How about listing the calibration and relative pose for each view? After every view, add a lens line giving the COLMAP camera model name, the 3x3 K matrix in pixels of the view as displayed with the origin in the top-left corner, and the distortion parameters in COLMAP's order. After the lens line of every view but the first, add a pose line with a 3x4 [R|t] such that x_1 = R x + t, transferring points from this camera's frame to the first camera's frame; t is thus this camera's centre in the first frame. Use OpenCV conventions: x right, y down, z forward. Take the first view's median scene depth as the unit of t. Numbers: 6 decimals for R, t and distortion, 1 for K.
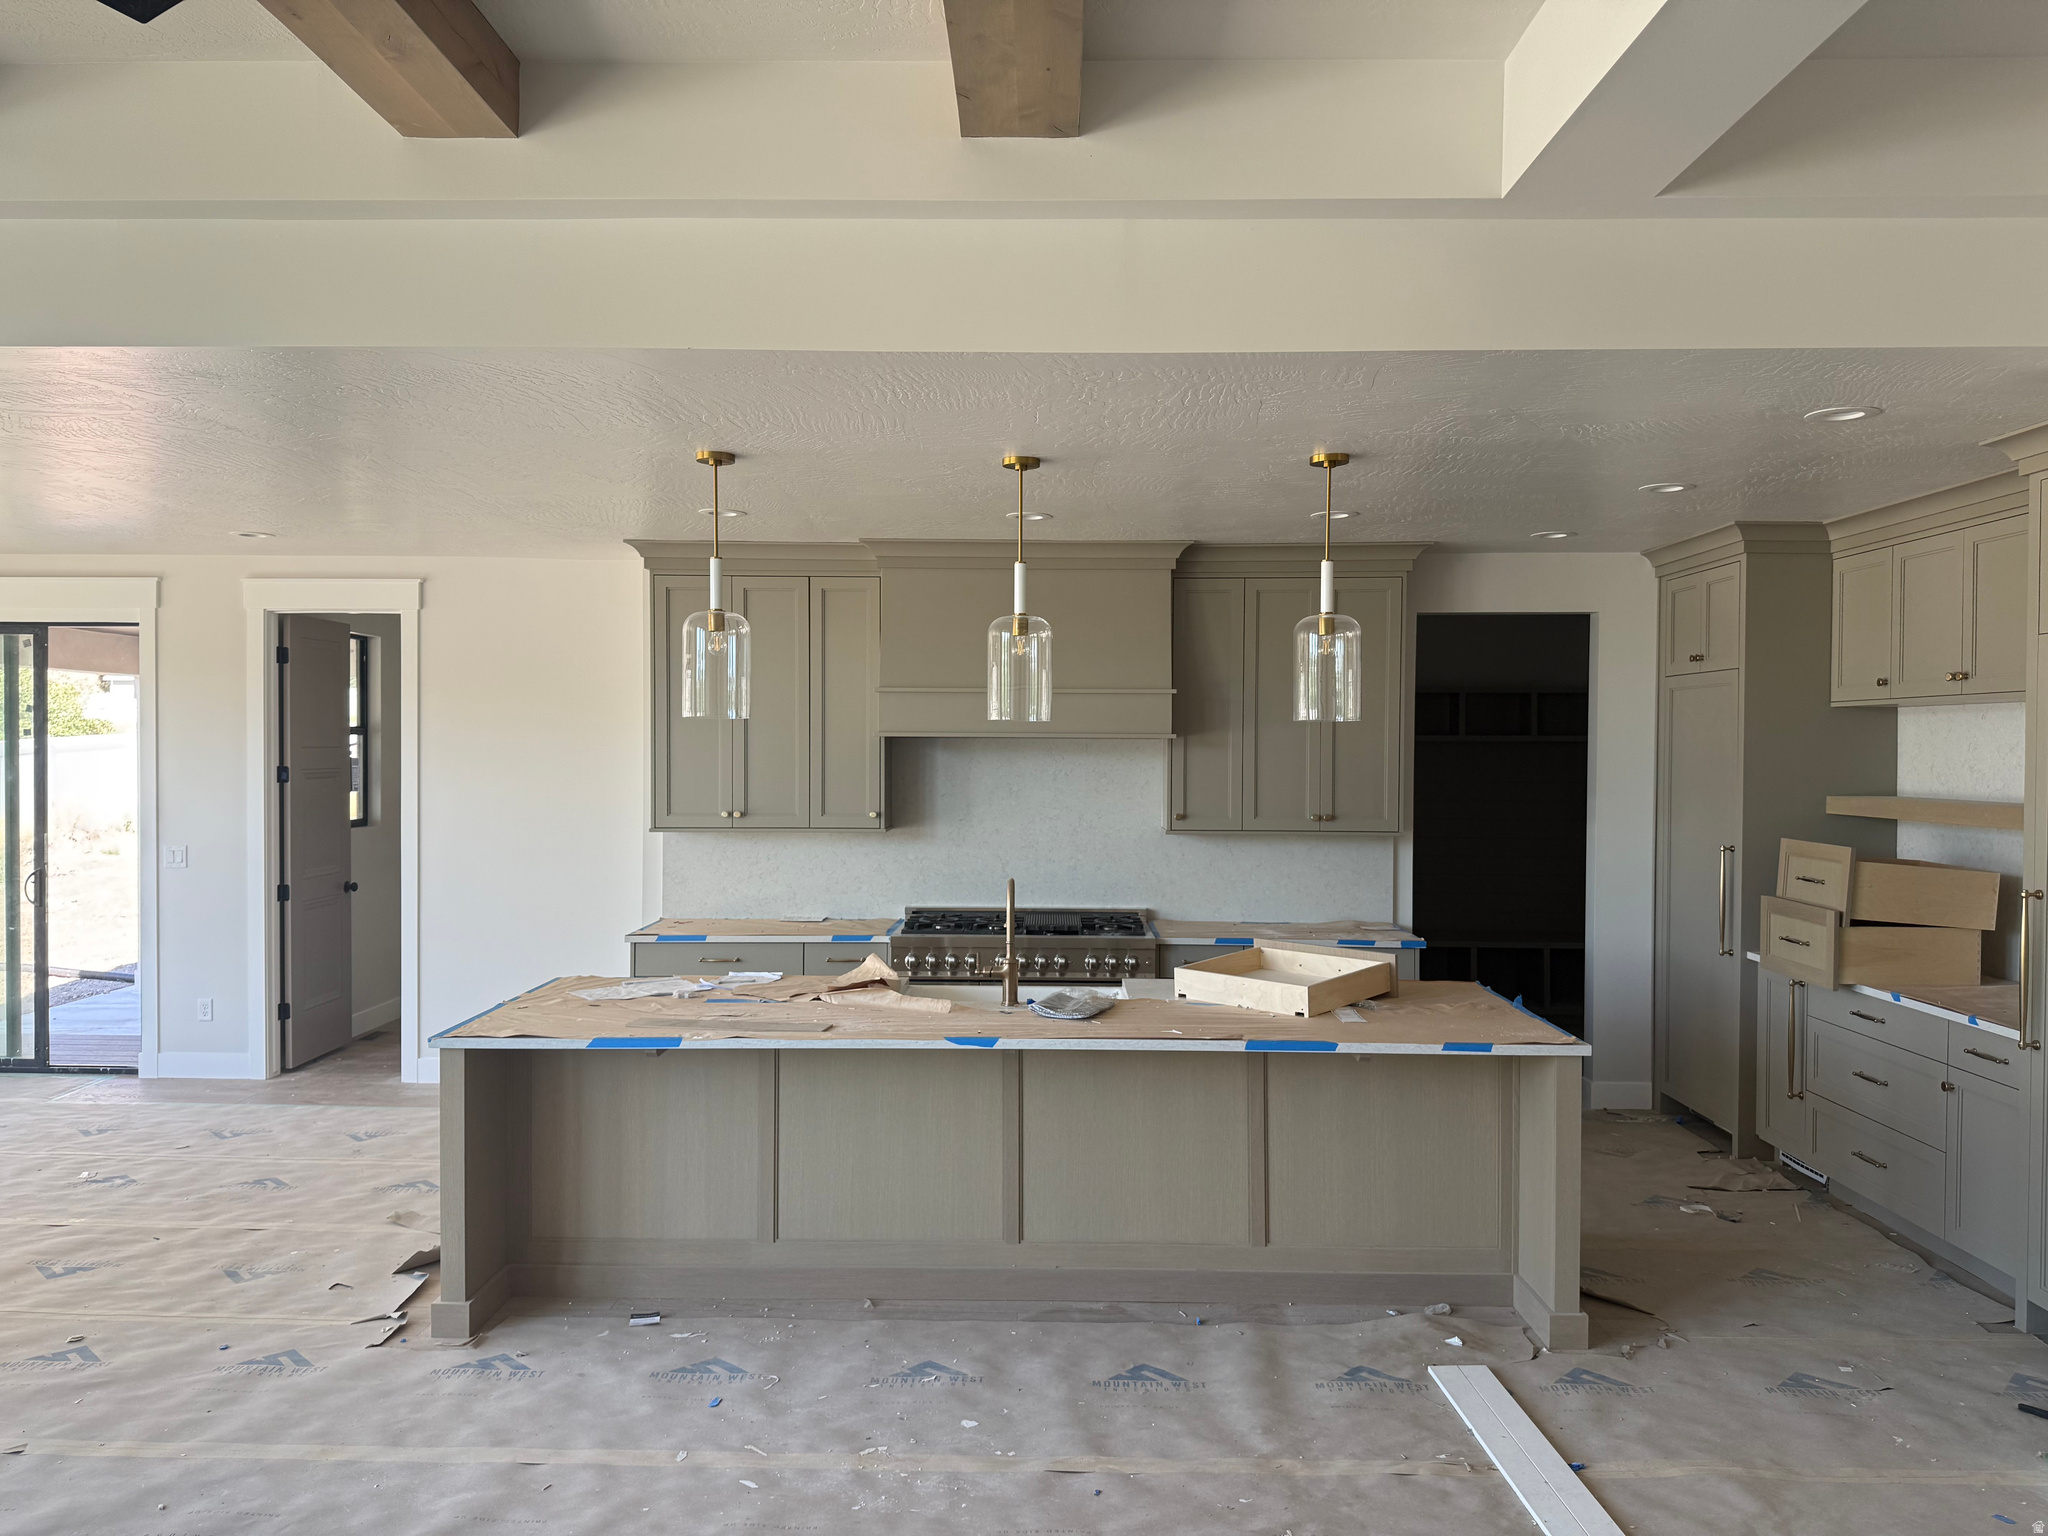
lens RADIAL K [[1477.1, 0, 1024.0], [0, 1477.1, 768.0], [0, 0, 1]] dist [-0.006274, 0.012163]
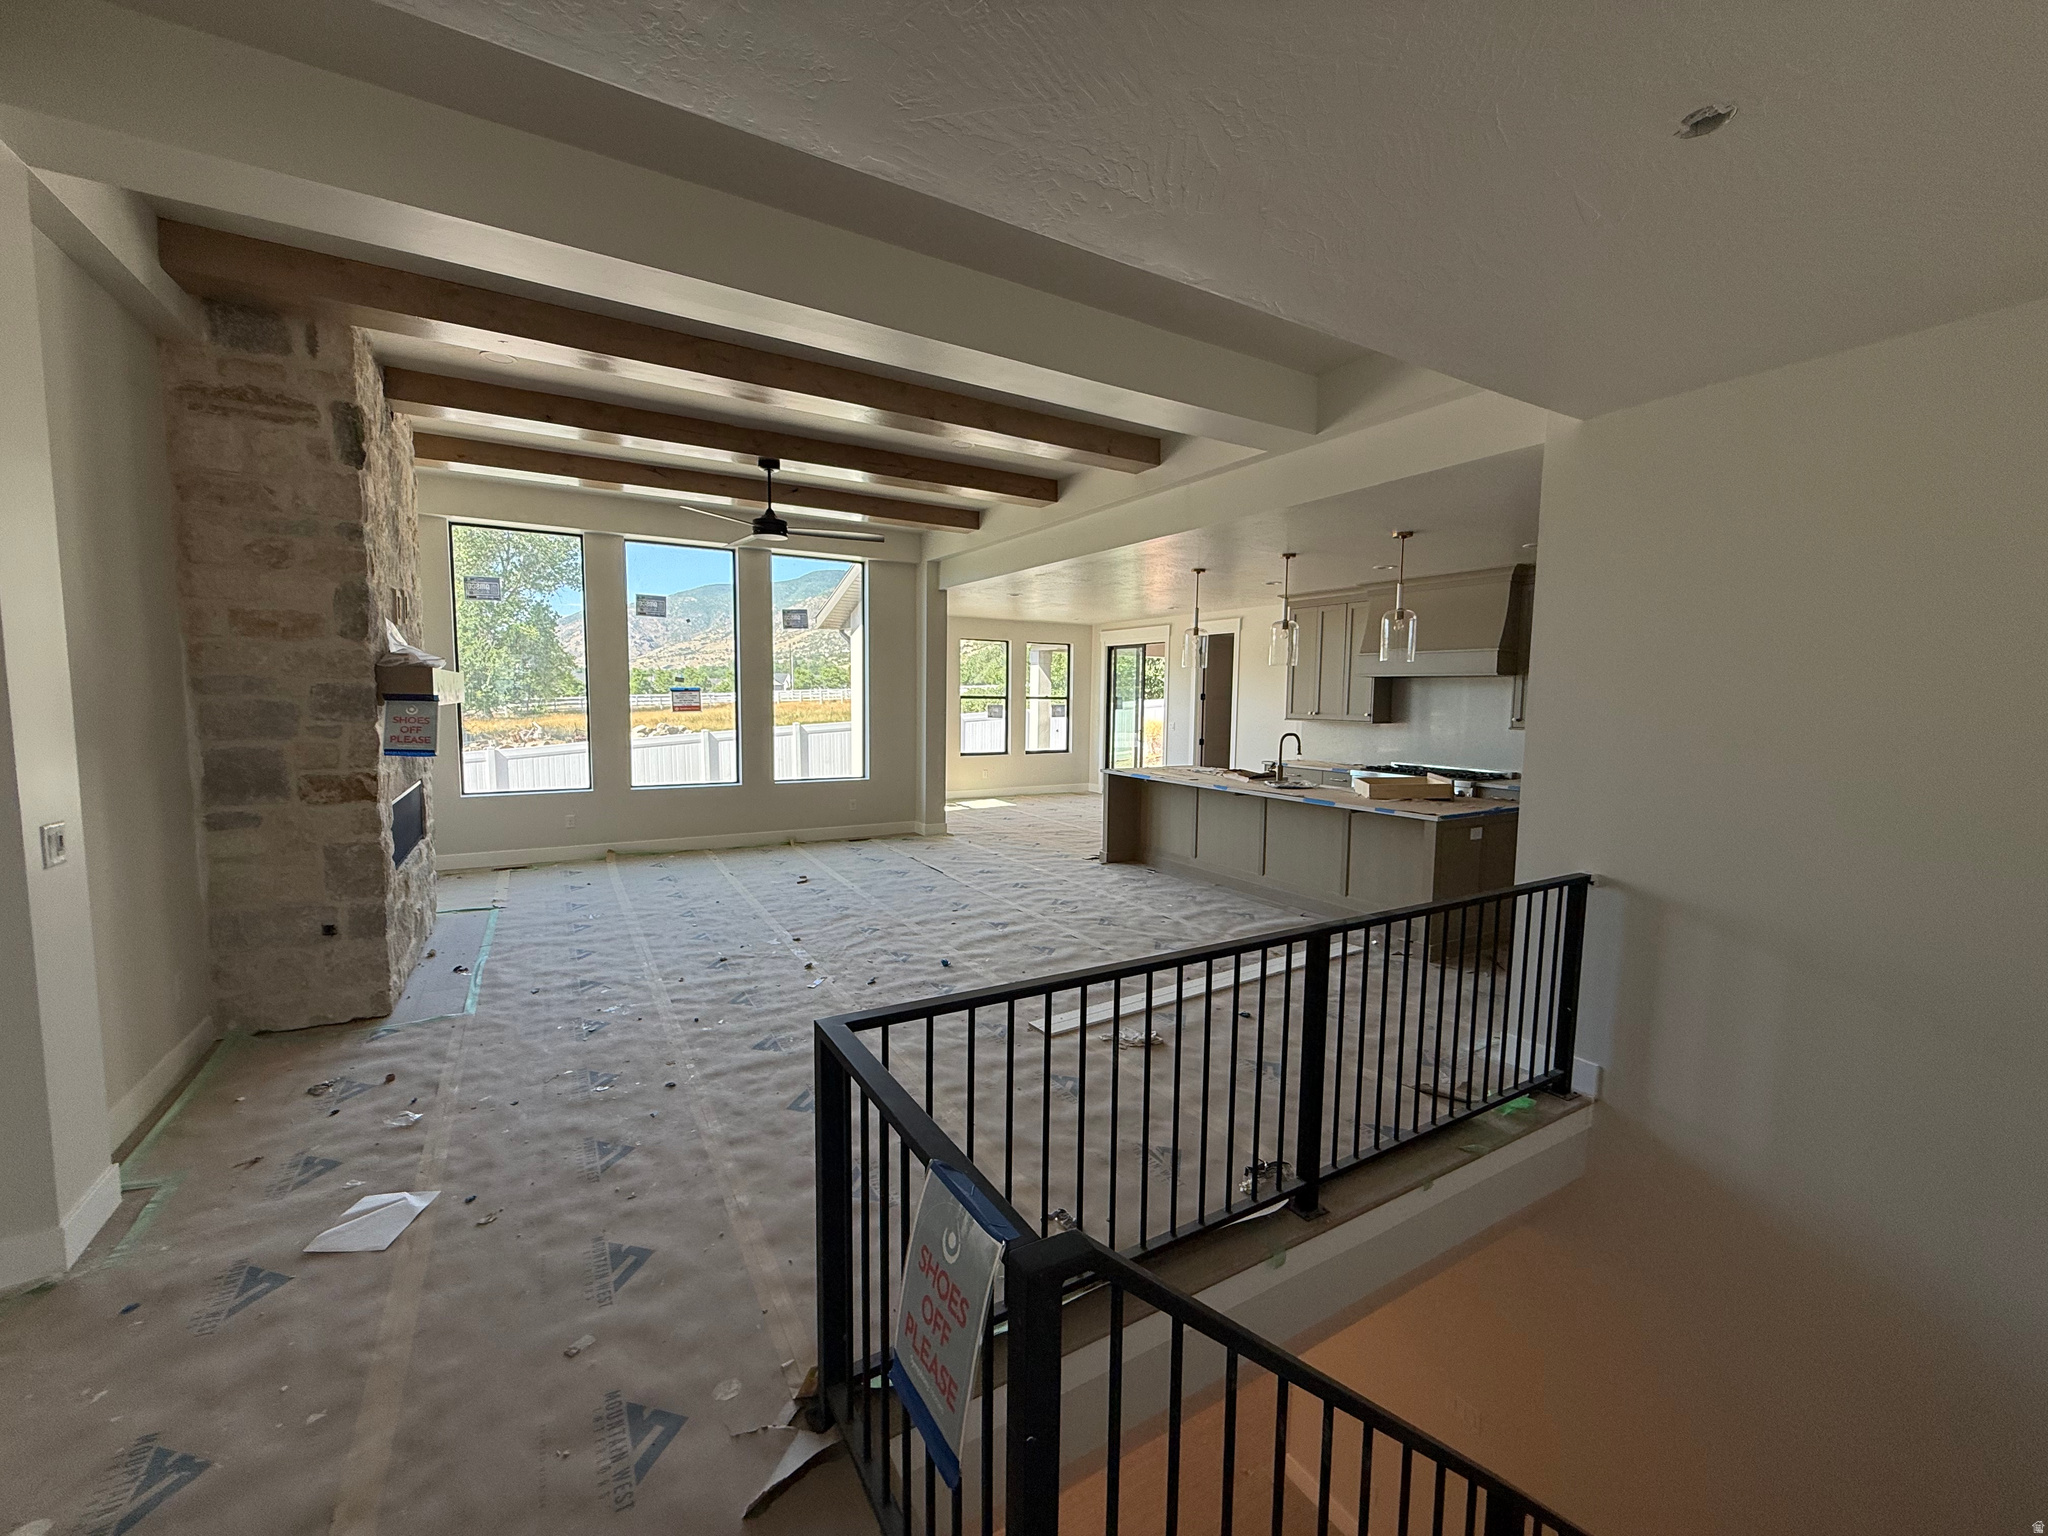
lens RADIAL K [[824.3, 0, 1024.0], [0, 824.3, 768.0], [0, 0, 1]] dist [0.002676, 0.000367]
pose [[0.525775, 0.080474, -0.846809, 0.955311], [-0.031684, 0.996677, 0.075044, 0.050214], [0.850034, -0.012626, 0.526577, -0.079306]]
